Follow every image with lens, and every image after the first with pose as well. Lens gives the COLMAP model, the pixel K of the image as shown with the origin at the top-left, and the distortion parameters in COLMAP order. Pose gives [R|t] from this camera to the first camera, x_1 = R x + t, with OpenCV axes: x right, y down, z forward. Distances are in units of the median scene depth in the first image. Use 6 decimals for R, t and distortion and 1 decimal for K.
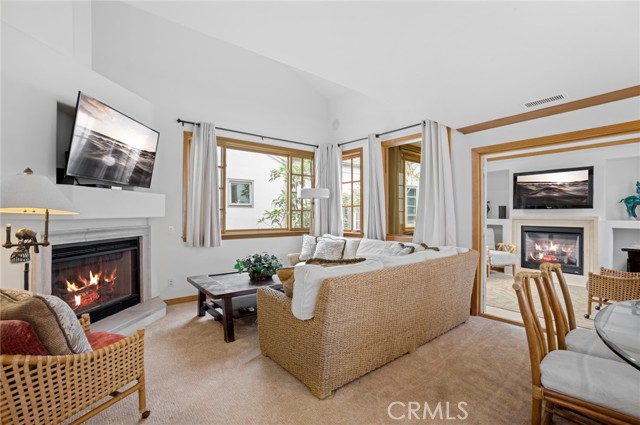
lens RADIAL K [[289.2, 0, 320.0], [0, 289.2, 212.5], [0, 0, 1]] dist [-0.043535, 0.021568]
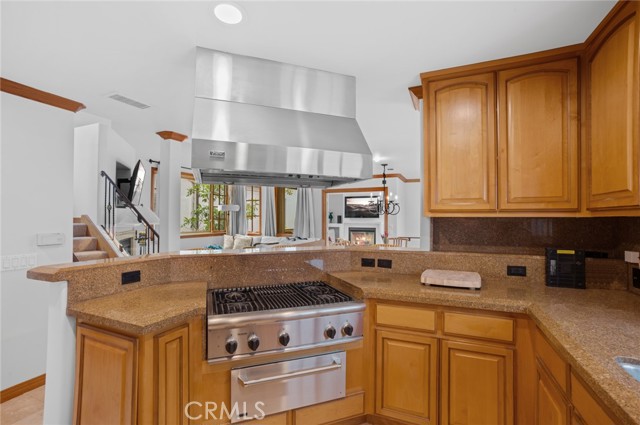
lens RADIAL K [[289.2, 0, 320.0], [0, 289.2, 212.5], [0, 0, 1]] dist [-0.043535, 0.021568]
pose [[0.892431, 0.009092, 0.451092, -0.278145], [-0.002245, 0.999874, -0.015711, -0.018346], [-0.451178, 0.013008, 0.892339, -0.565778]]
